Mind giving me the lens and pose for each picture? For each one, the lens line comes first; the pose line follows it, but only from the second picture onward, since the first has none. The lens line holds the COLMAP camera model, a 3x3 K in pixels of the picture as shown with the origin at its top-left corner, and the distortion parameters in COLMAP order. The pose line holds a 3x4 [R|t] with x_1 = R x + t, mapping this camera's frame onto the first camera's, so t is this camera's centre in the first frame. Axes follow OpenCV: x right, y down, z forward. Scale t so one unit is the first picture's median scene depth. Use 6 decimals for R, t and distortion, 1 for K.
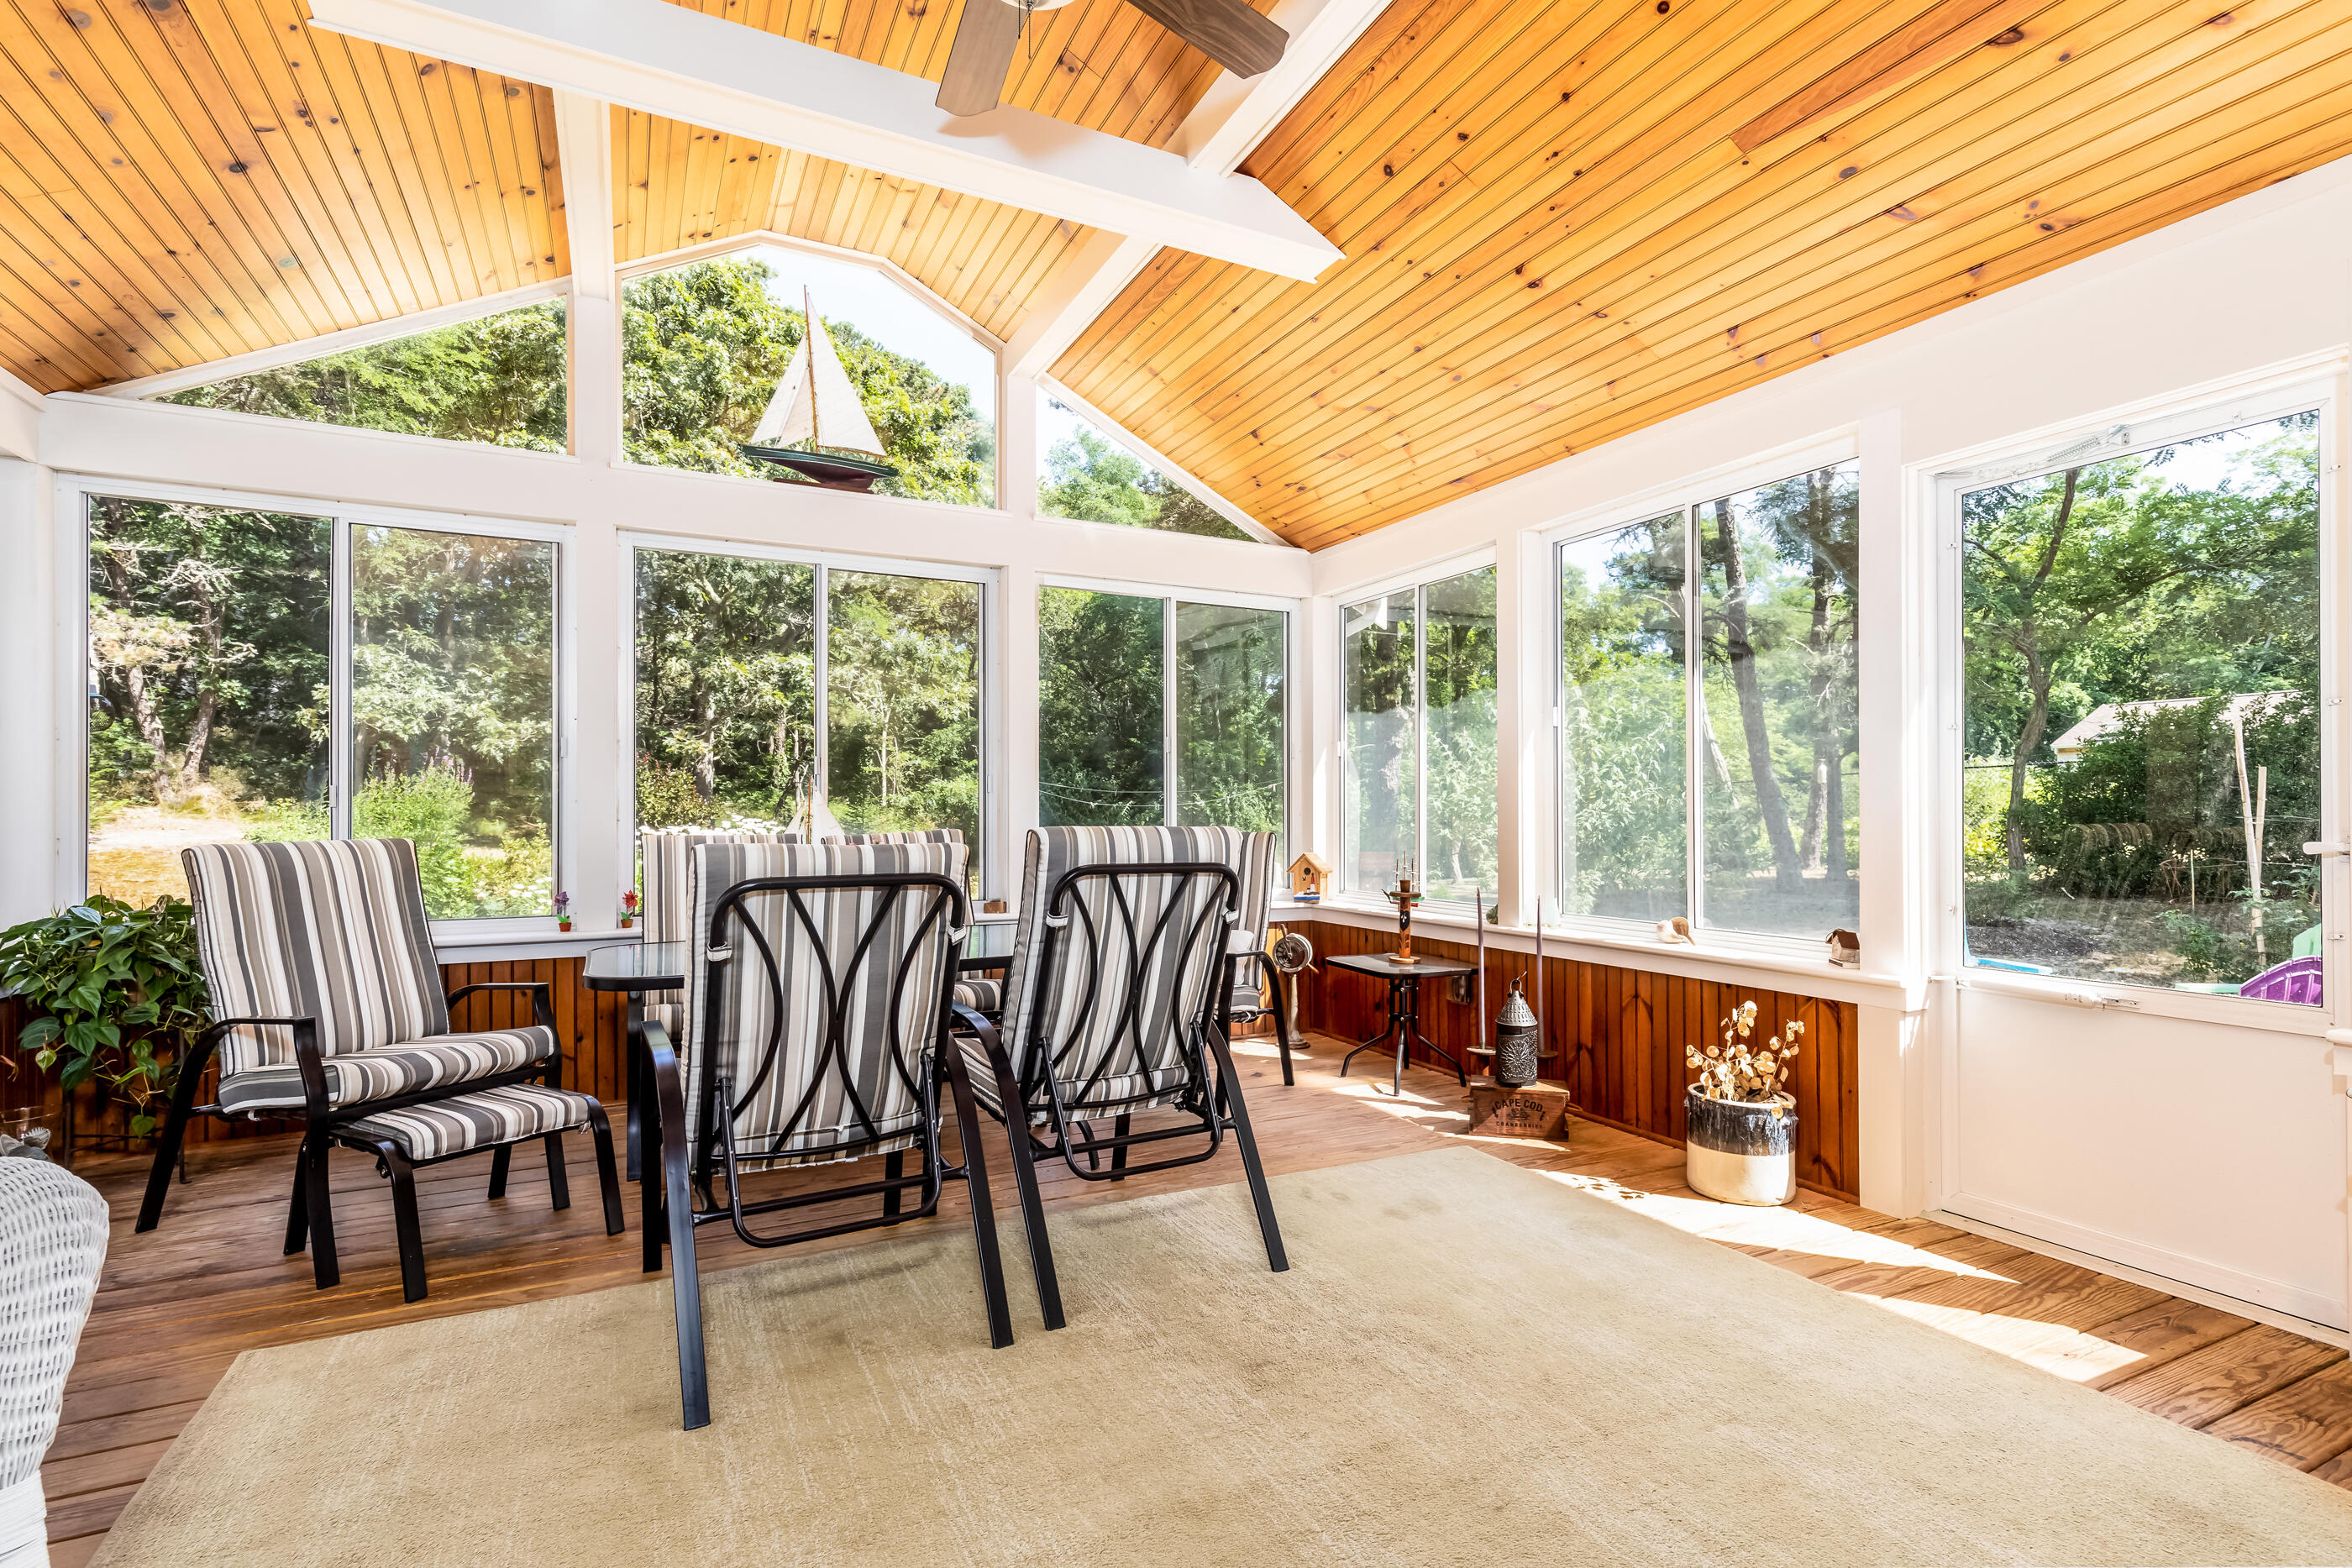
lens RADIAL K [[1076.3, 0, 1165.5], [0, 1076.3, 801.2], [0, 0, 1]] dist [-0.001372, 0.002394]
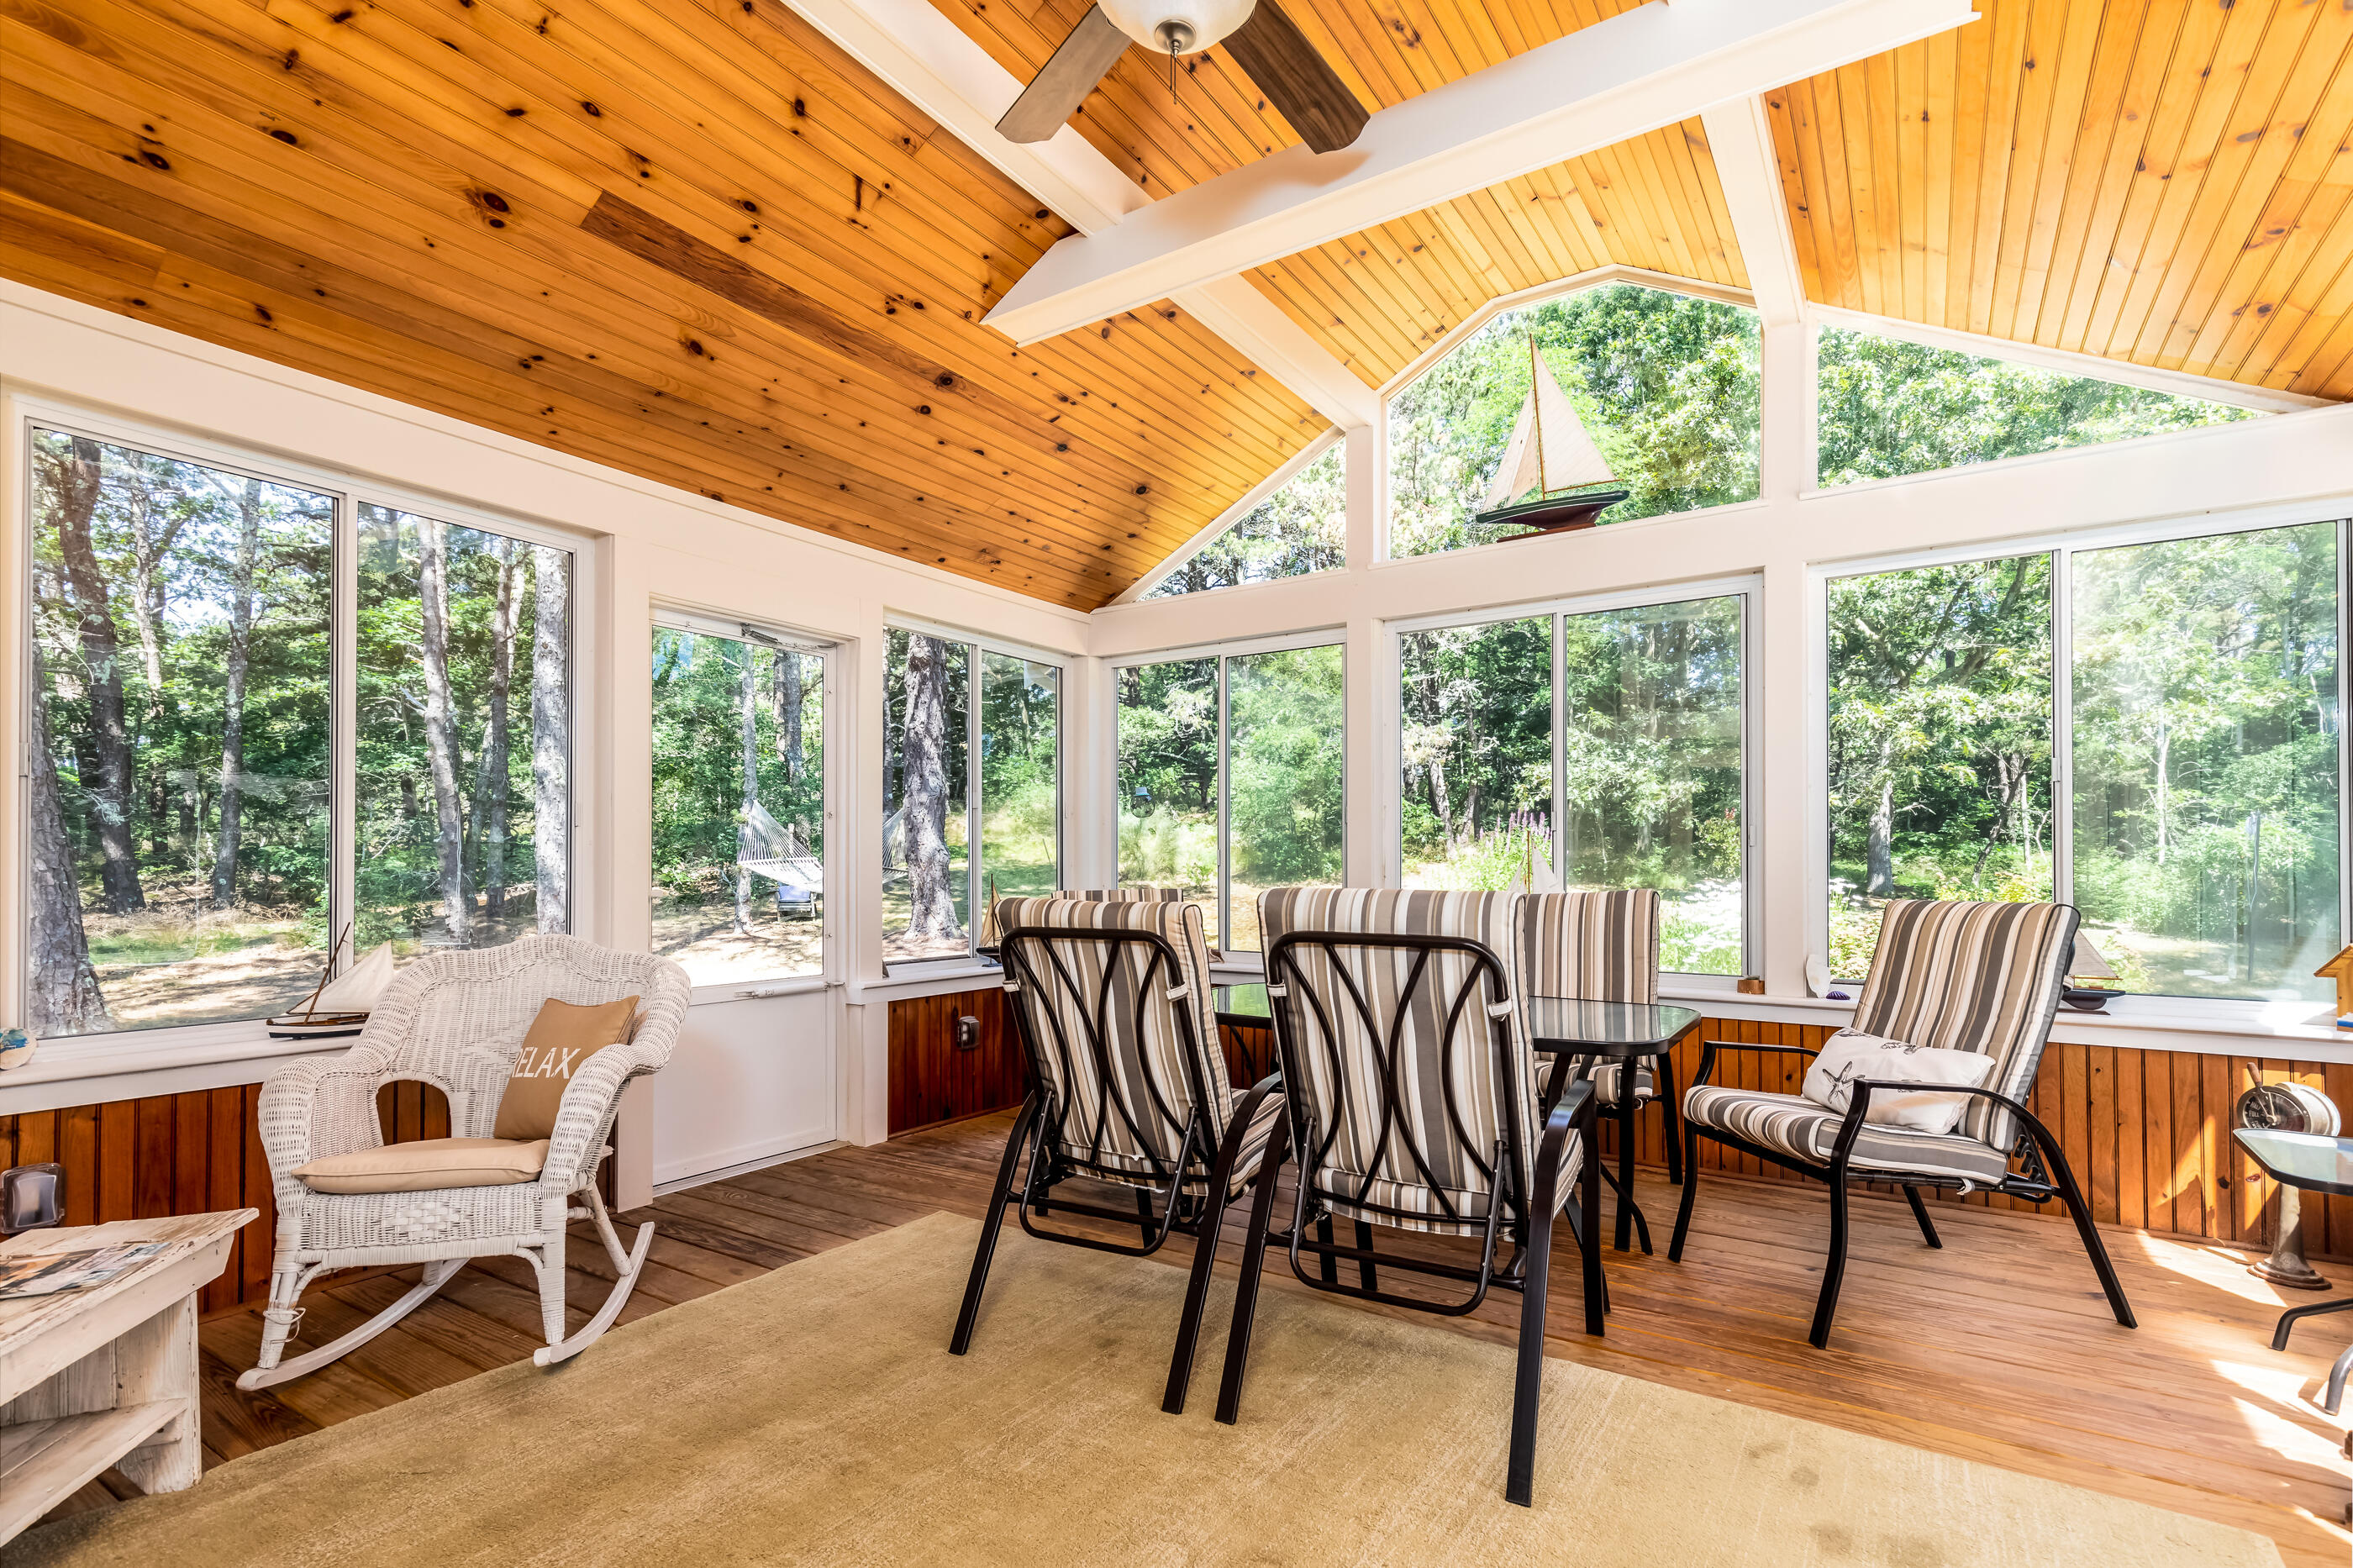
lens RADIAL K [[1076.8, 0, 1260.8], [0, 1076.8, 849.8], [0, 0, 1]] dist [-0.001372, 0.002394]
pose [[0.536083, -0.014077, -0.844048, 0.504180], [0.009458, 0.999898, -0.010669, 0.000363], [0.844112, -0.002263, 0.536162, 0.370629]]
